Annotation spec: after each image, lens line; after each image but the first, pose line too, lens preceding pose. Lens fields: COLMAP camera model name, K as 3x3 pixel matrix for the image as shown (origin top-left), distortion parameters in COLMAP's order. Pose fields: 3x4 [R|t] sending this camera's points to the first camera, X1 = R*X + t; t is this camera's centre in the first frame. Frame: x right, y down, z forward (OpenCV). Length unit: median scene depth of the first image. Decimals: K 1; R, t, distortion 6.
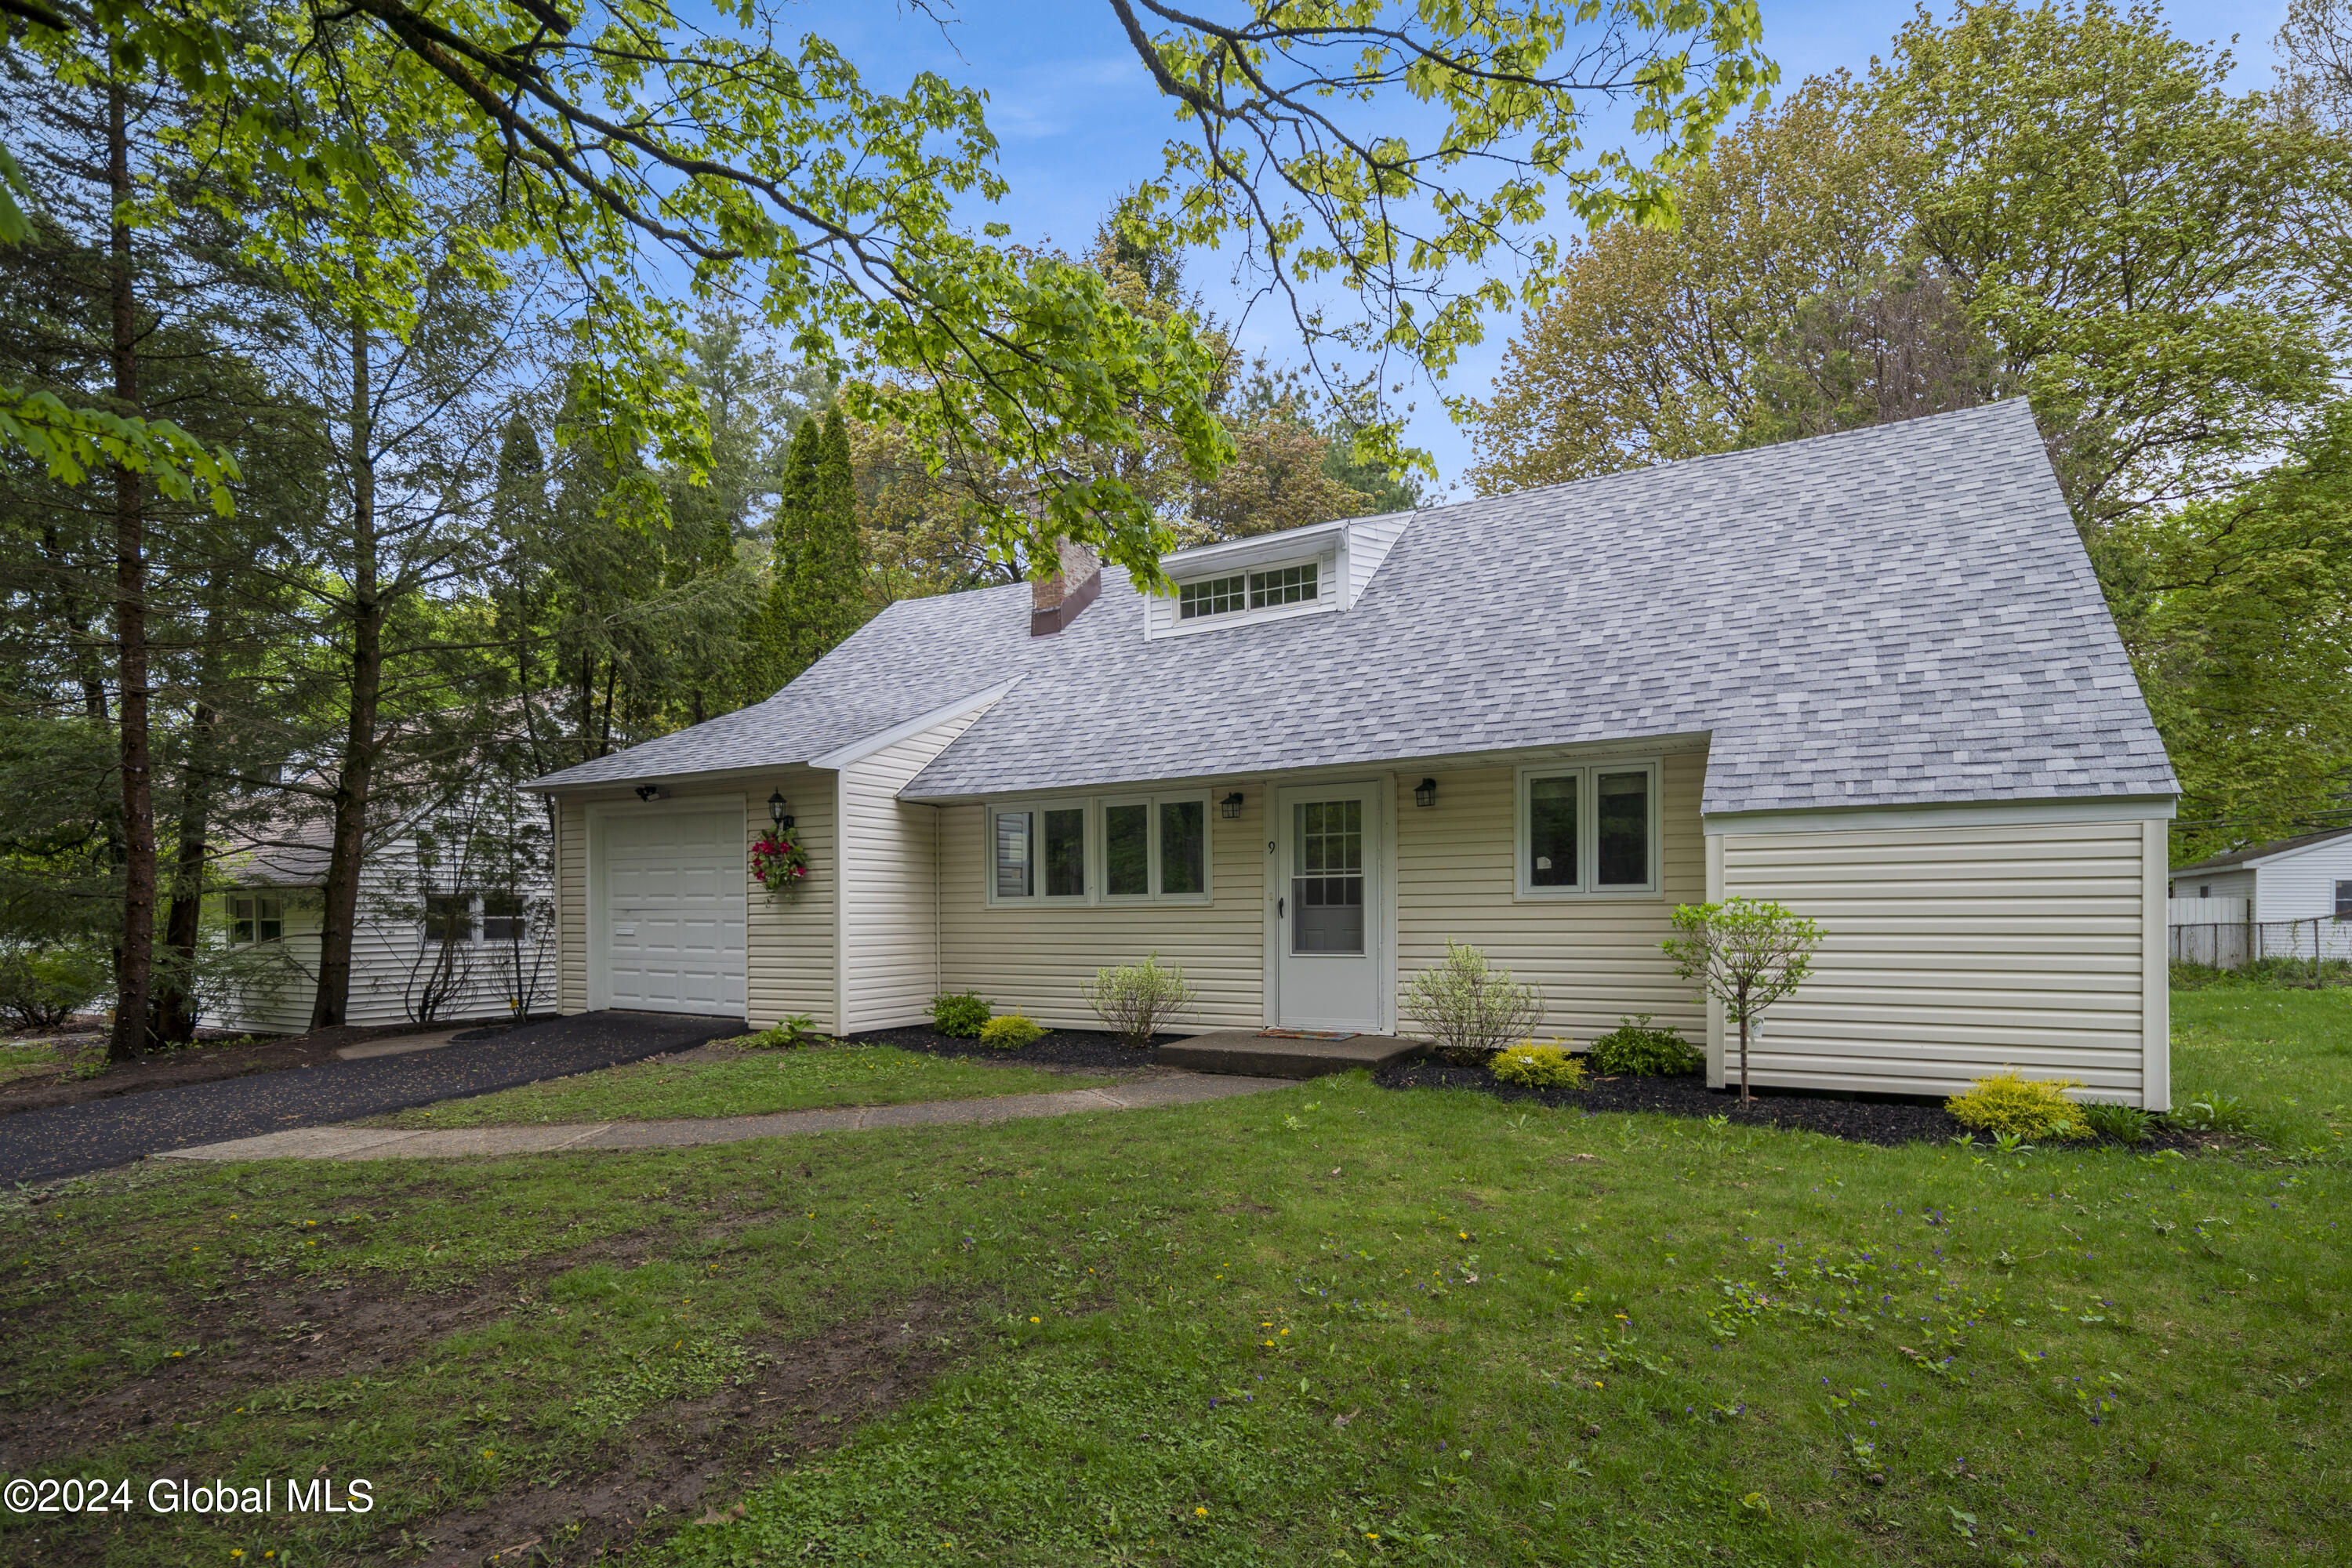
lens RADIAL K [[1180.1, 0, 1095.6], [0, 1180.1, 916.6], [0, 0, 1]] dist [0.002132, 0.000024]
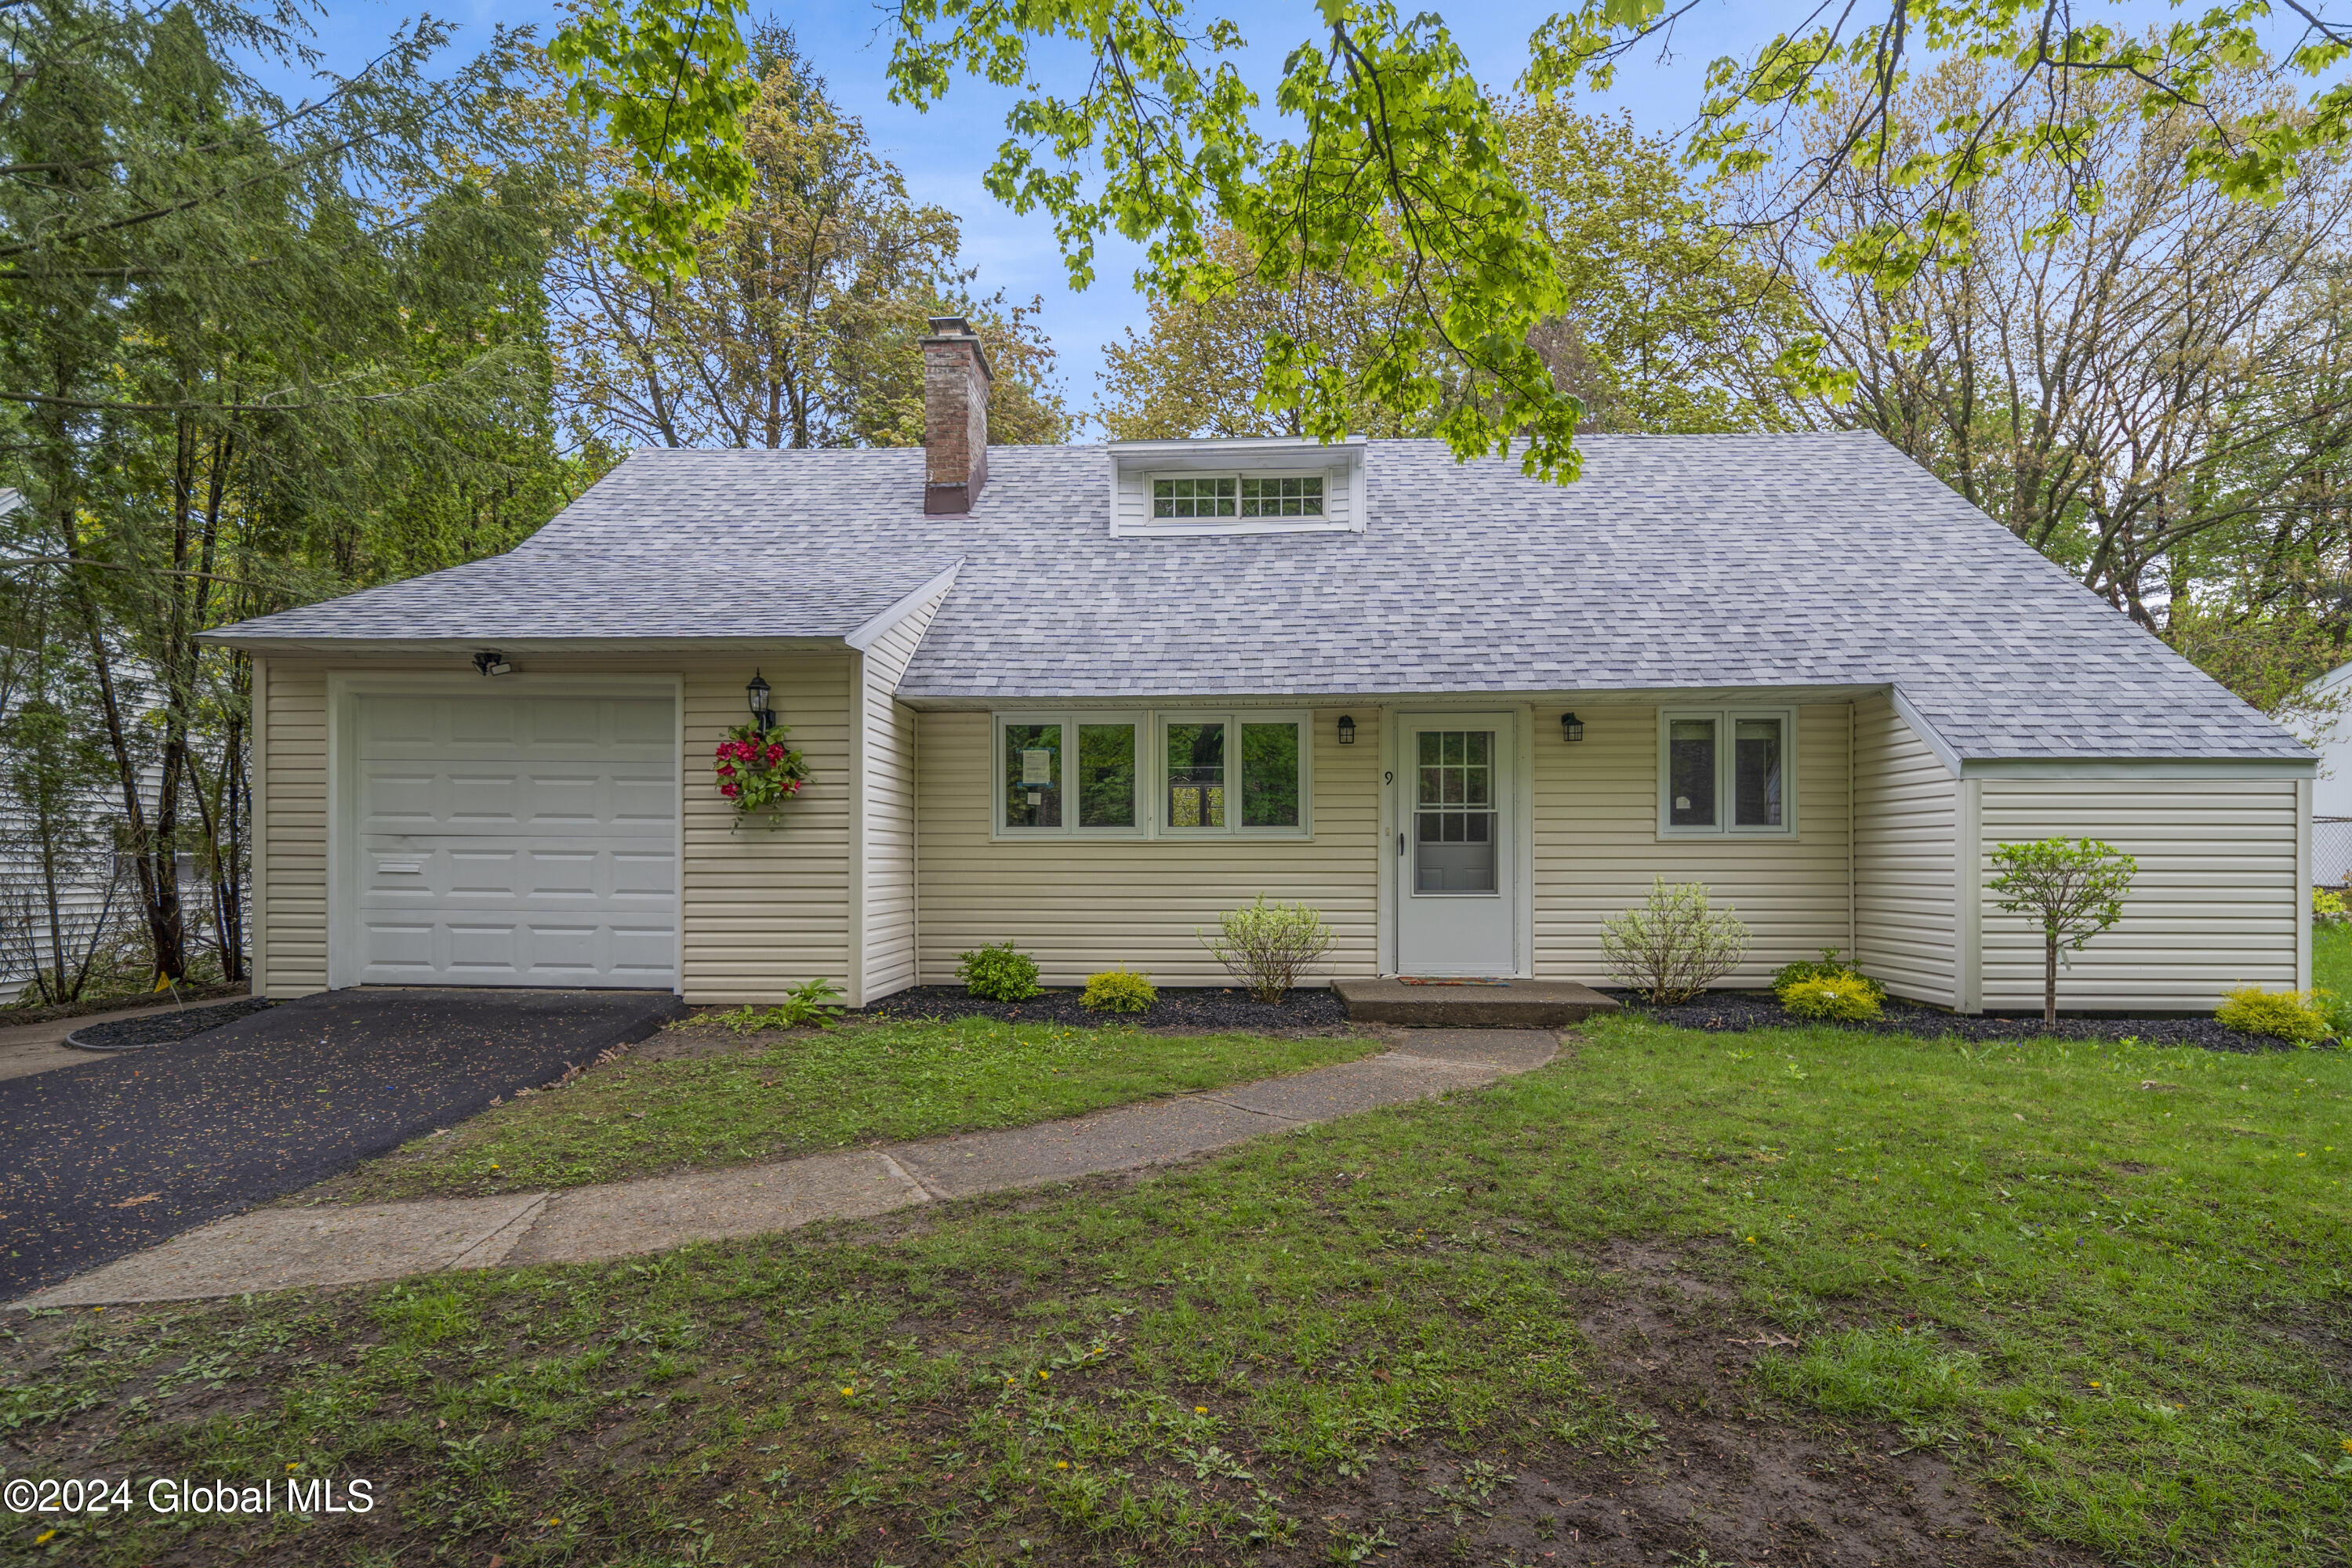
lens RADIAL K [[1236.4, 0, 1141.2], [0, 1236.4, 843.6], [0, 0, 1]] dist [0.003738, 0.000848]
pose [[0.884835, 0.016250, 0.465622, -0.465369], [-0.008060, 0.999776, -0.019576, 0.012506], [-0.465835, 0.013568, 0.884767, 0.244495]]
